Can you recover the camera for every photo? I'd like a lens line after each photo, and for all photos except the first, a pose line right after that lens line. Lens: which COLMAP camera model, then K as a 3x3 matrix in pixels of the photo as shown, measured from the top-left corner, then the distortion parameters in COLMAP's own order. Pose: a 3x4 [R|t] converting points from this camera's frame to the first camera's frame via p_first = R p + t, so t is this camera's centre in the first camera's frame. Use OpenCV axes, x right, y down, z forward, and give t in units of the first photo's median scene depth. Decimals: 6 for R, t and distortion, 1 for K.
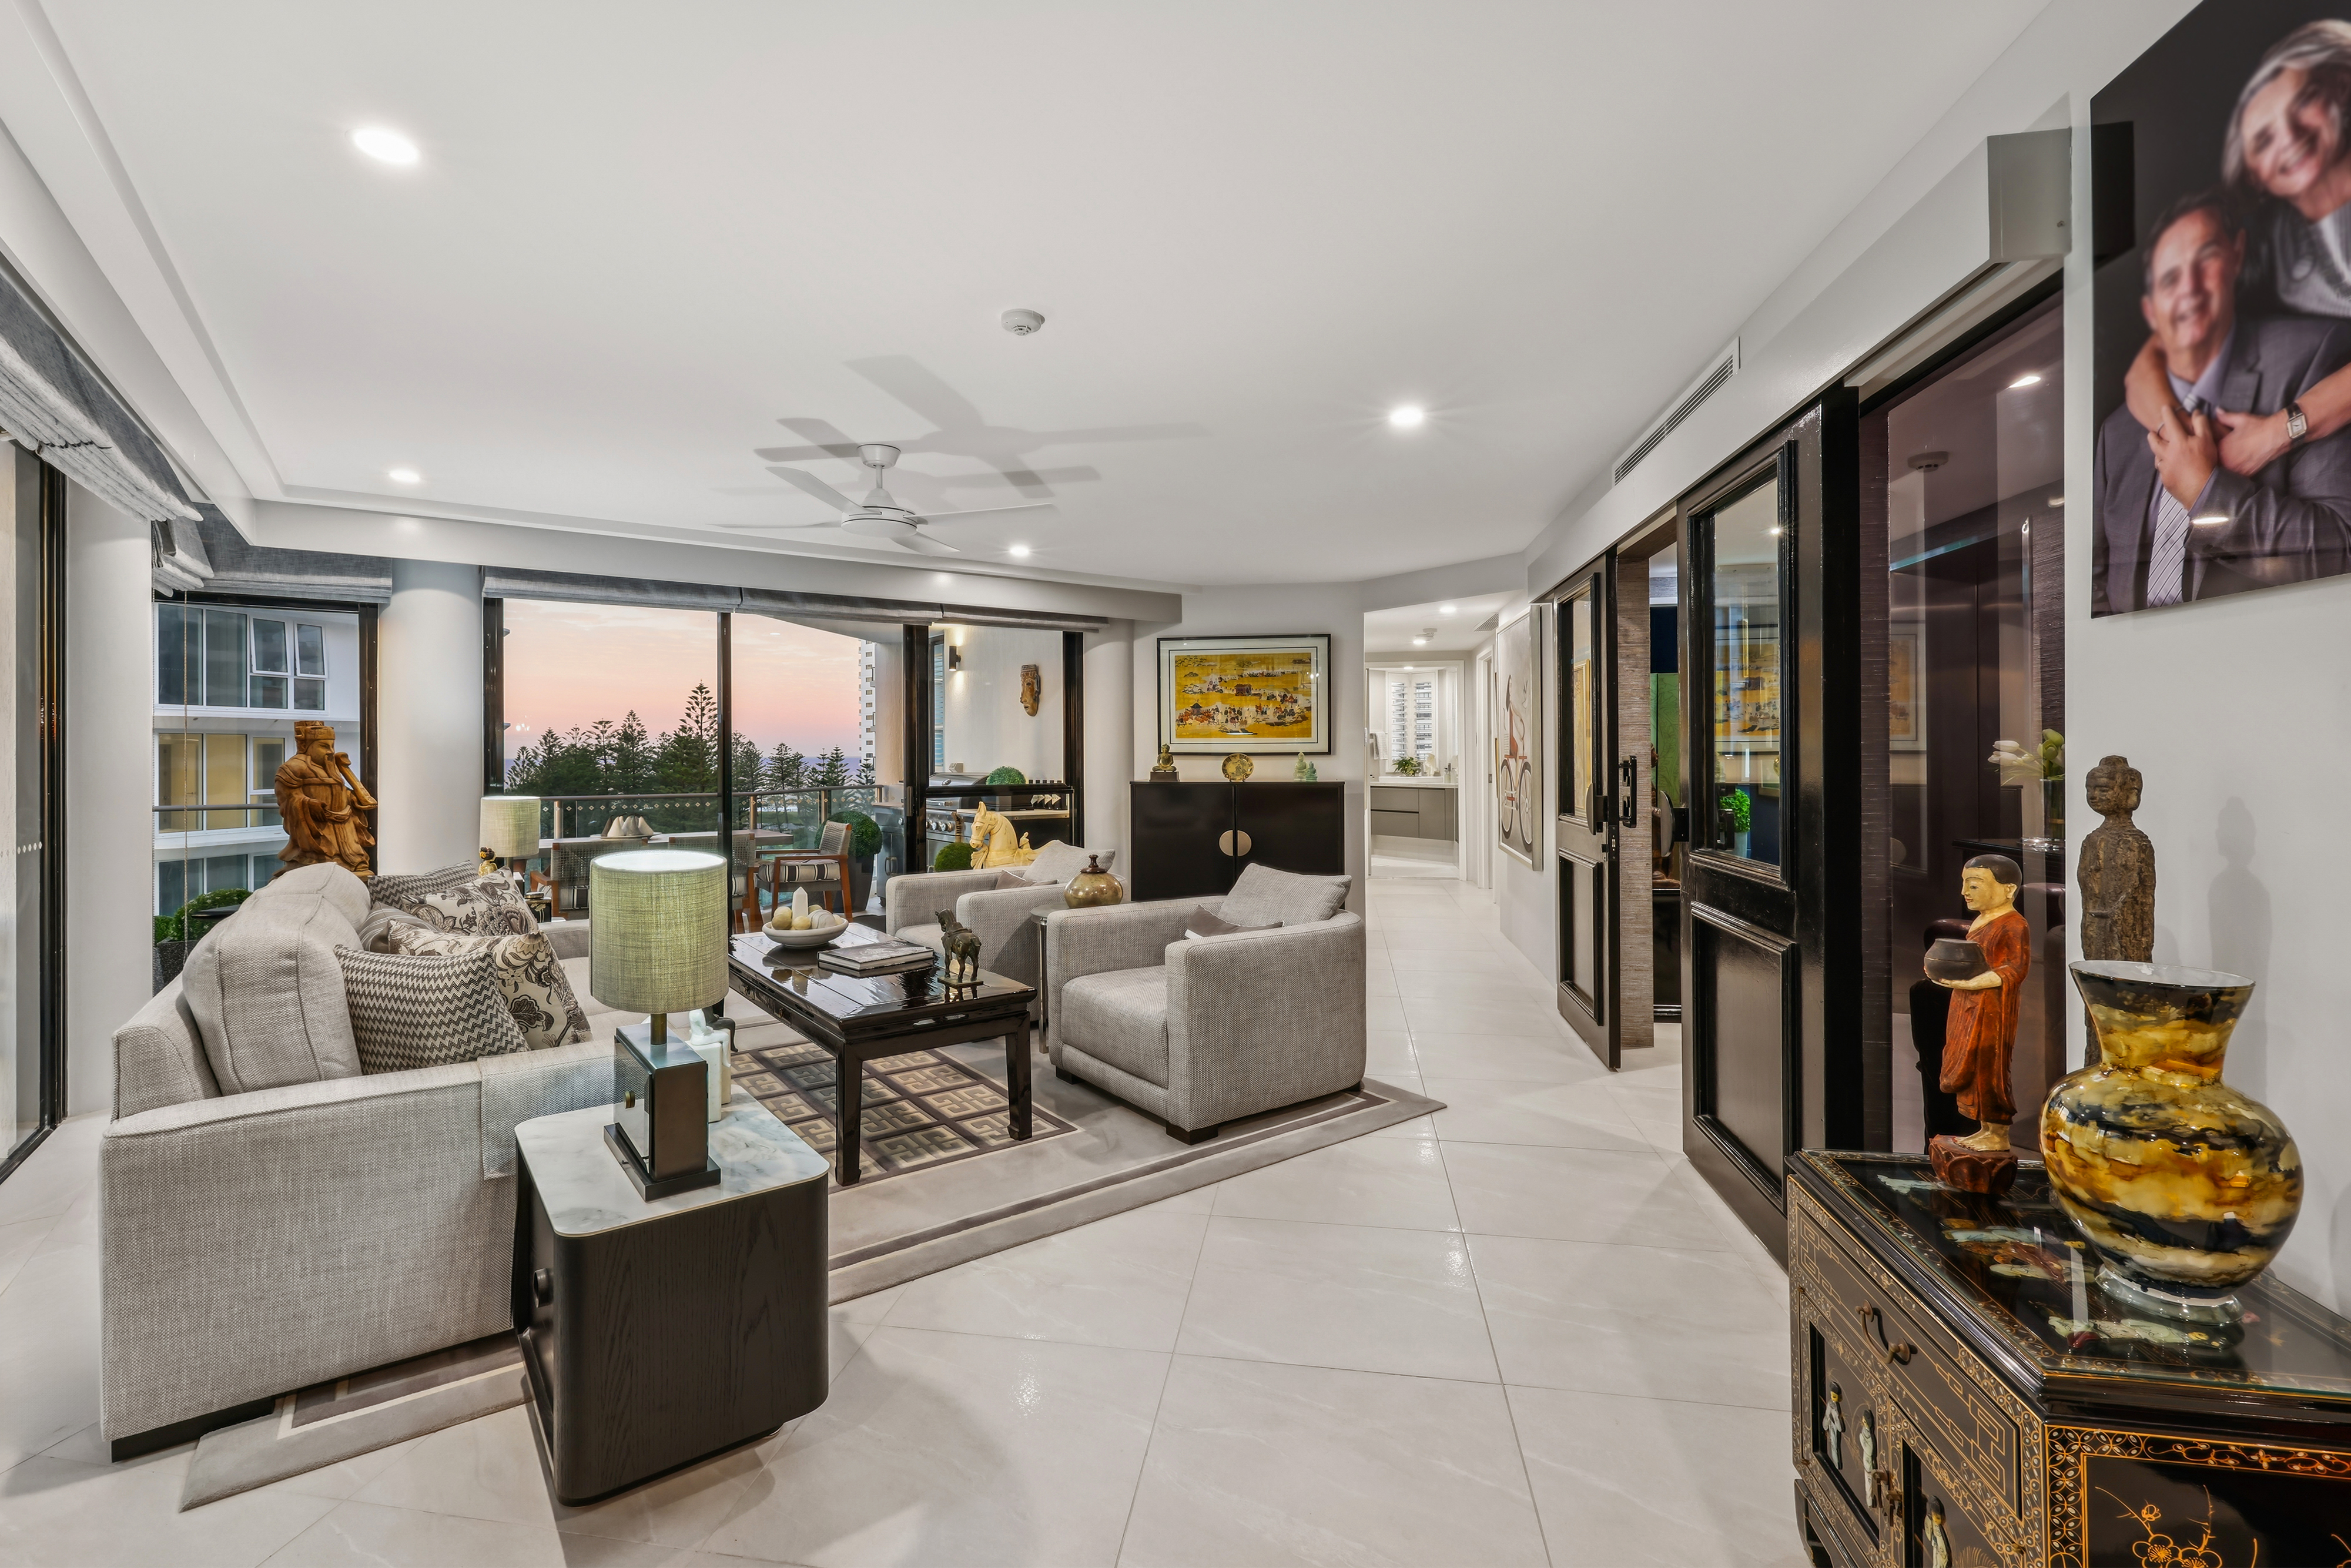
lens RADIAL K [[958.0, 0, 1170.4], [0, 958.0, 750.5], [0, 0, 1]] dist [-0.001508, 0.000603]
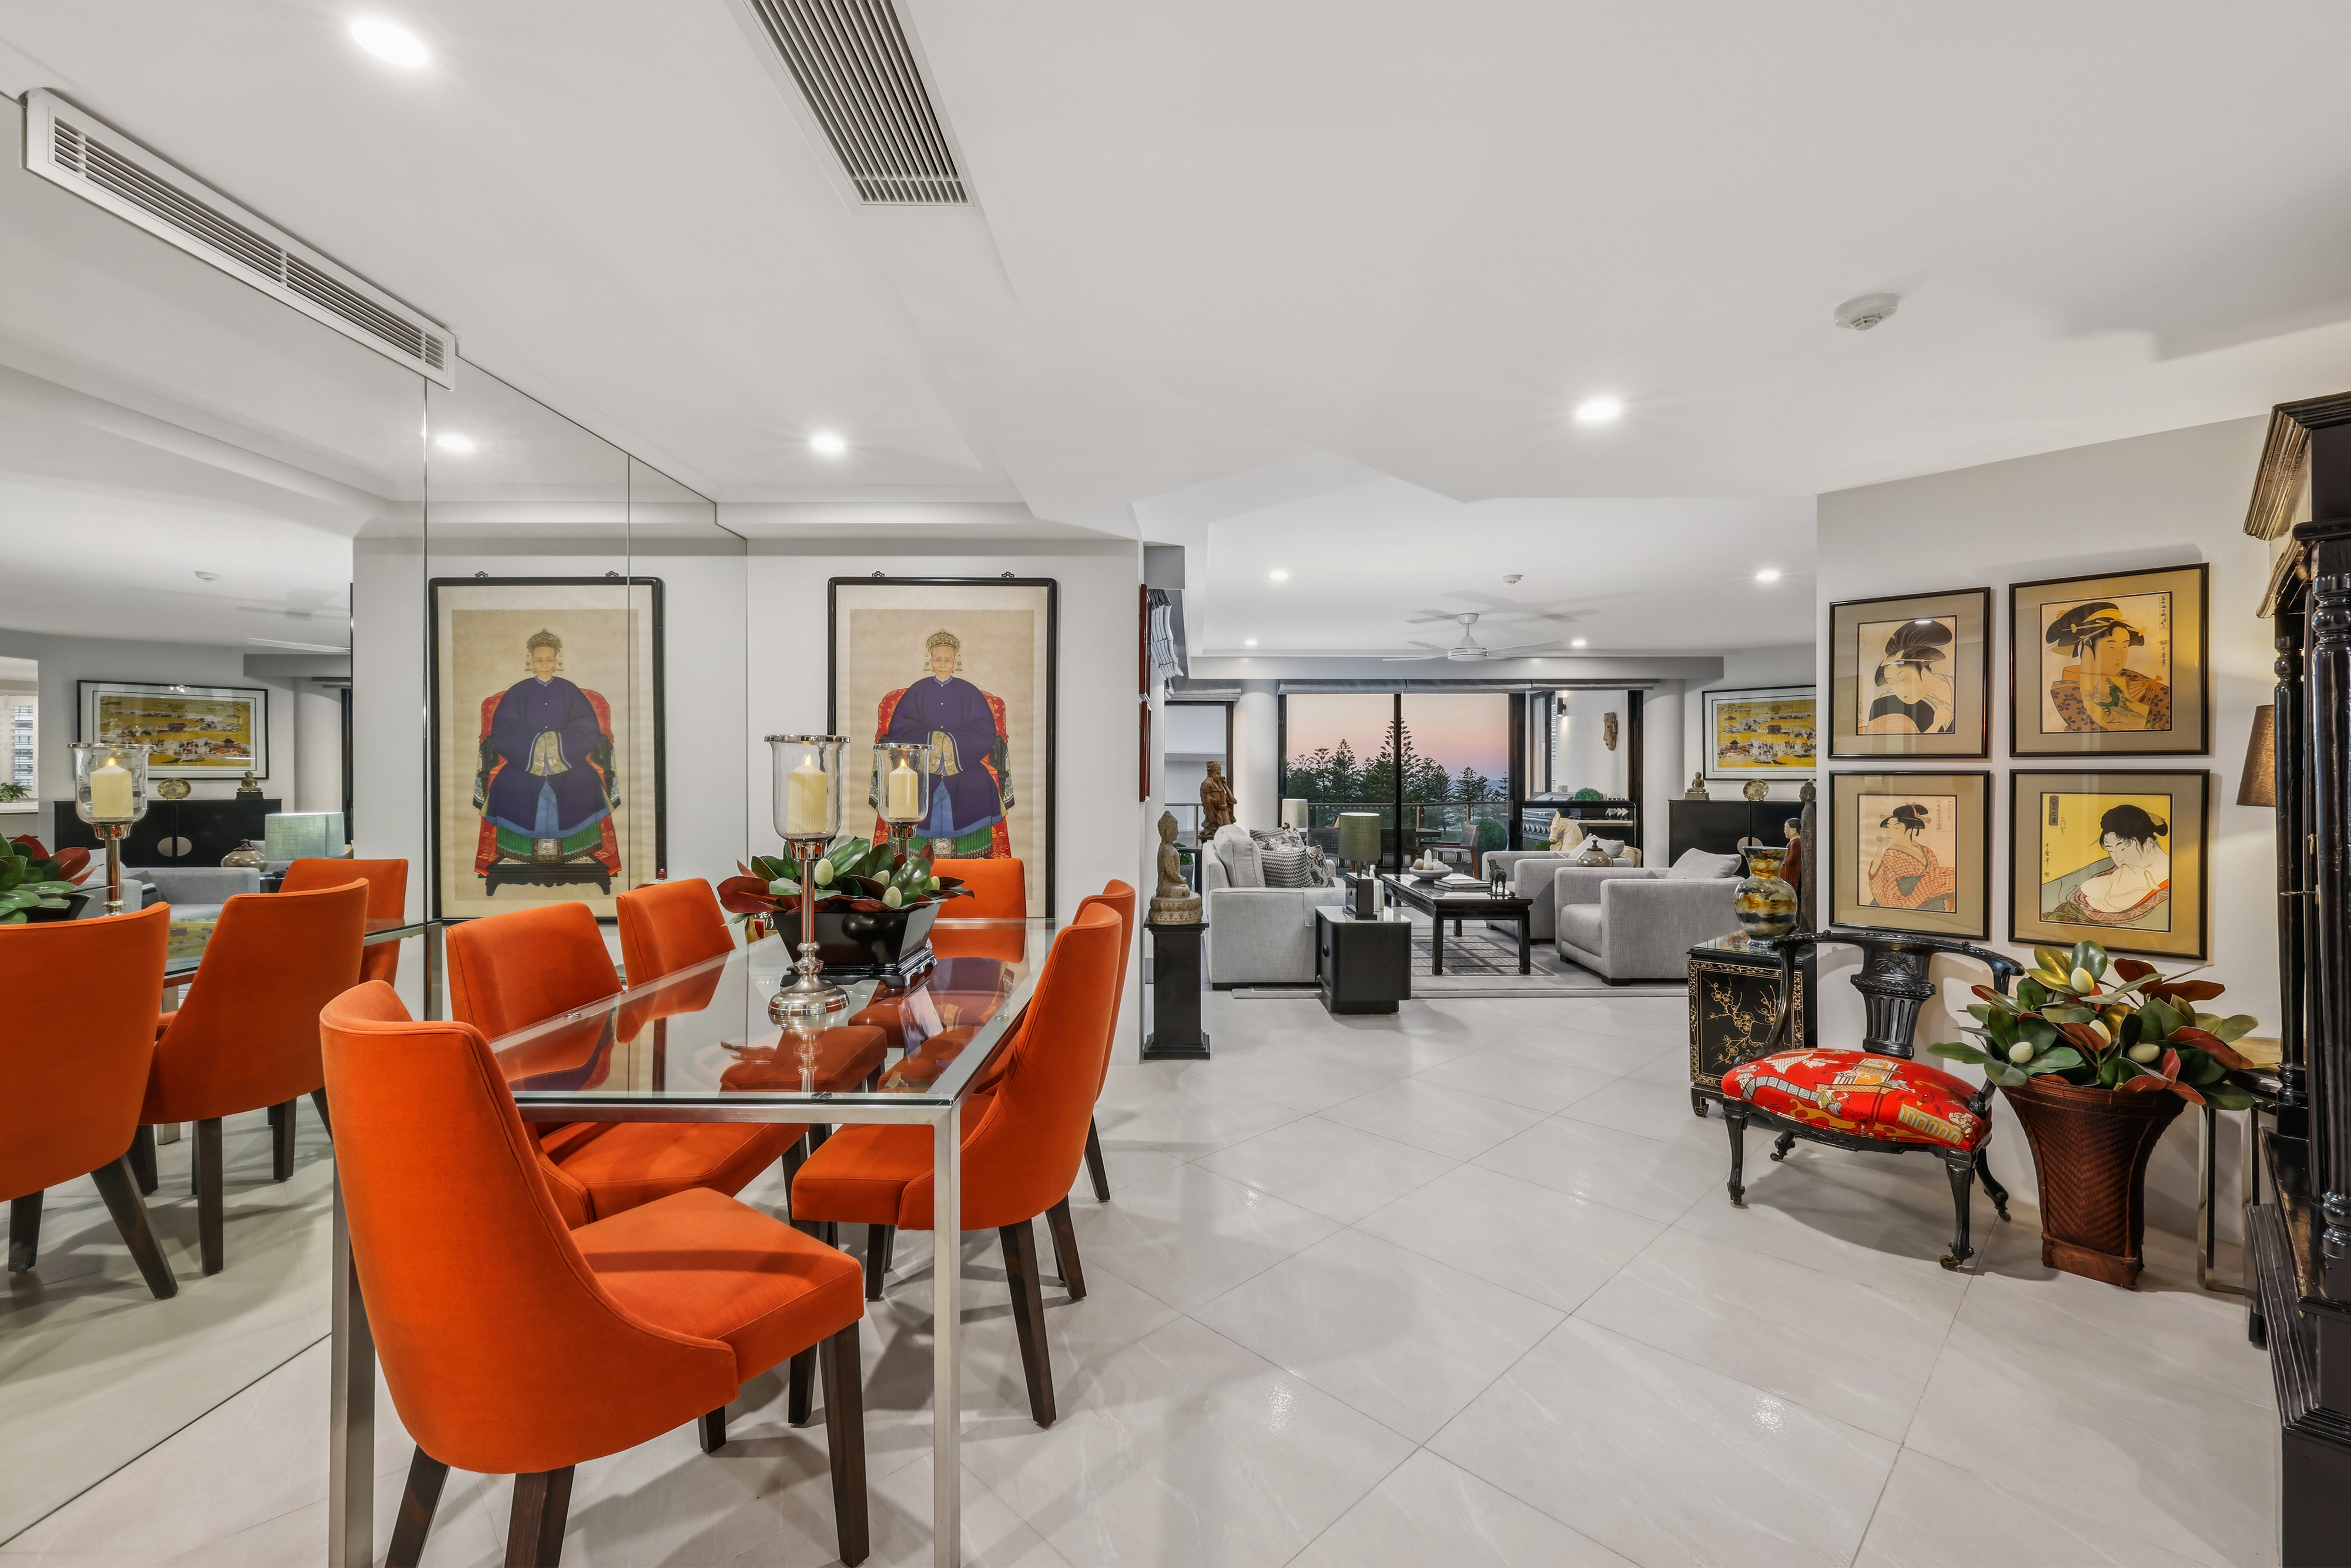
lens RADIAL K [[958.0, 0, 1179.8], [0, 958.0, 778.6], [0, 0, 1]] dist [-0.001508, 0.000603]
pose [[0.776645, 0.004704, -0.629921, 0.281526], [-0.001486, 0.999983, 0.005635, -0.004070], [0.629937, -0.003441, 0.776639, -0.516308]]
